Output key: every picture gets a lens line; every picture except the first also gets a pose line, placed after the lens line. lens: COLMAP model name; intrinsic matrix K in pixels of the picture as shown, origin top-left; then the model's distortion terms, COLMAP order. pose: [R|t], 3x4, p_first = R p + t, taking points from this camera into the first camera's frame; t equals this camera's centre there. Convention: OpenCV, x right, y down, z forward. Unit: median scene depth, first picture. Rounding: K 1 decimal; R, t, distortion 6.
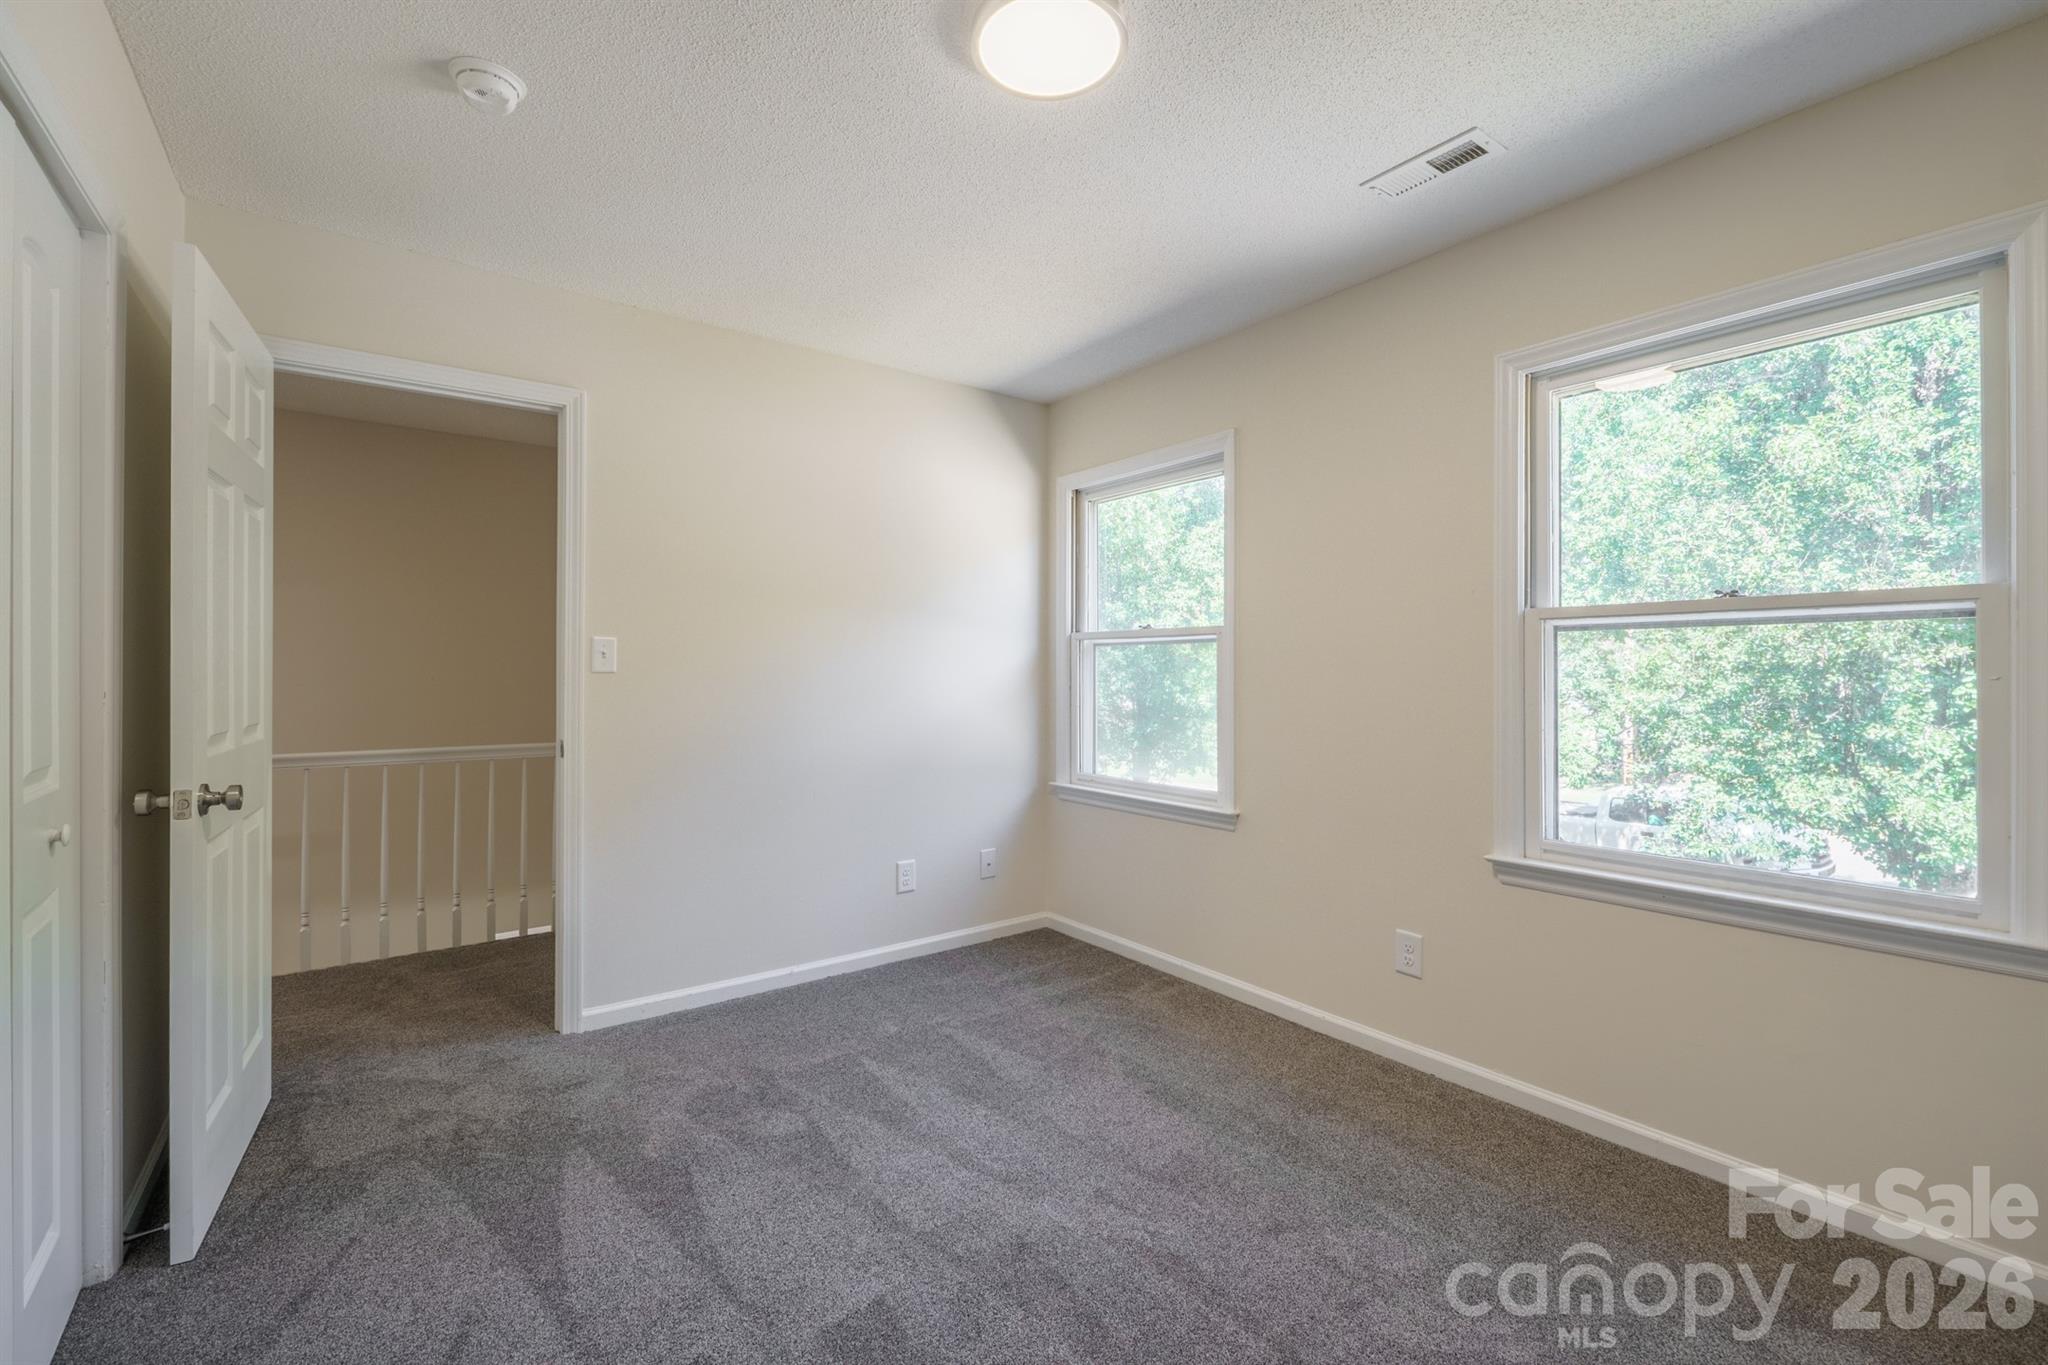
lens RADIAL K [[867.5, 0, 1031.3], [0, 867.5, 671.0], [0, 0, 1]] dist [-0.005965, -0.000791]
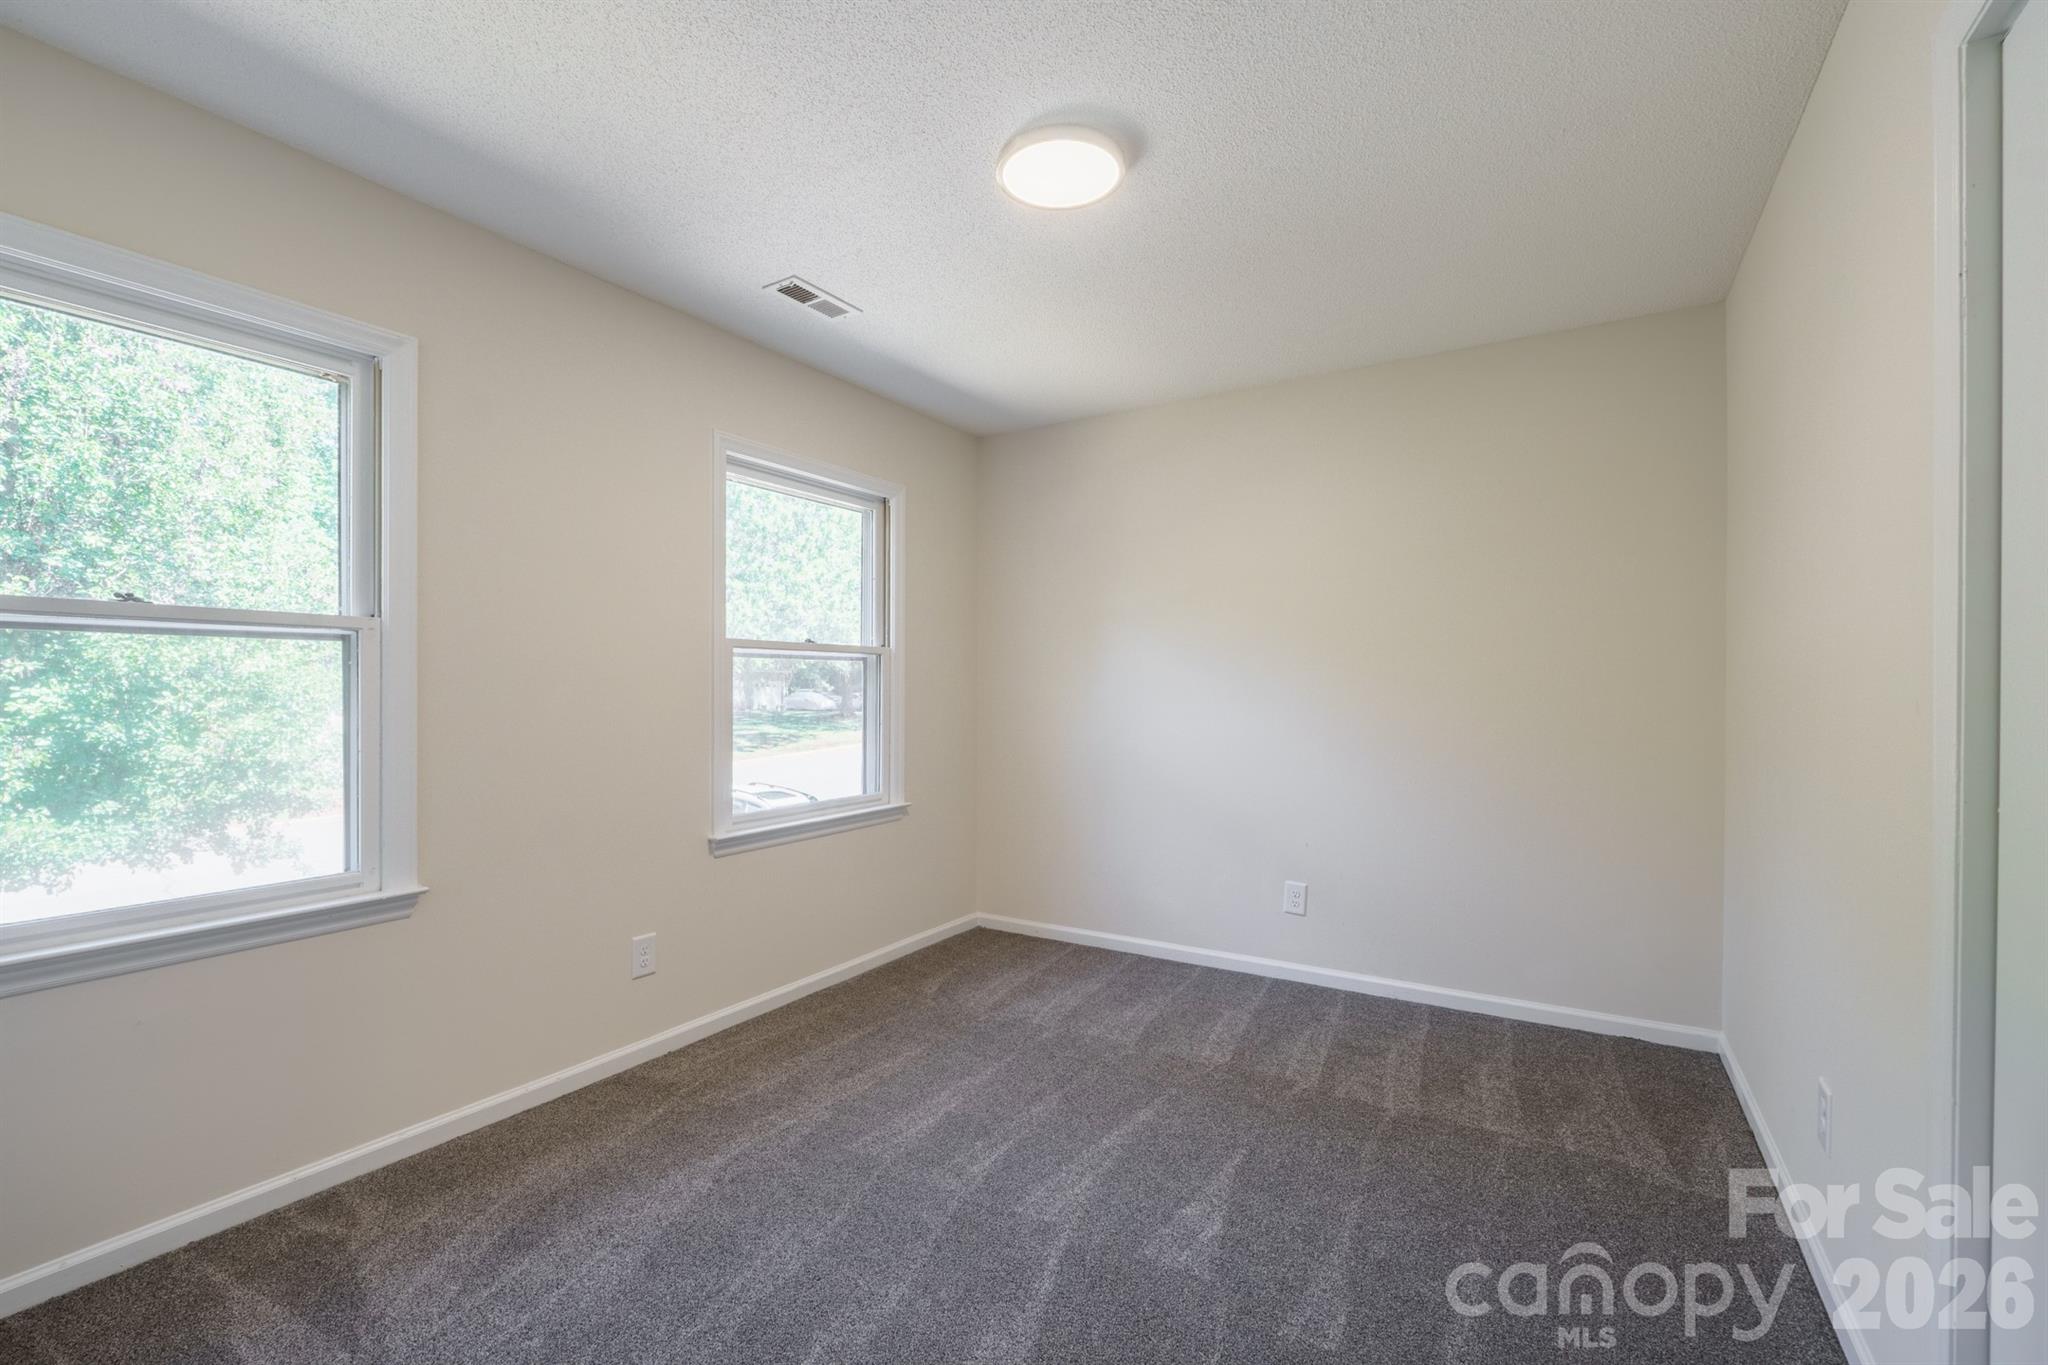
lens RADIAL K [[867.5, 0, 1044.6], [0, 867.5, 690.7], [0, 0, 1]] dist [-0.005965, -0.000791]
pose [[-0.386593, -0.000301, 0.922250, -1.214803], [-0.005528, 0.999983, -0.001991, 0.009741], [-0.922234, -0.005868, -0.386588, 1.629025]]
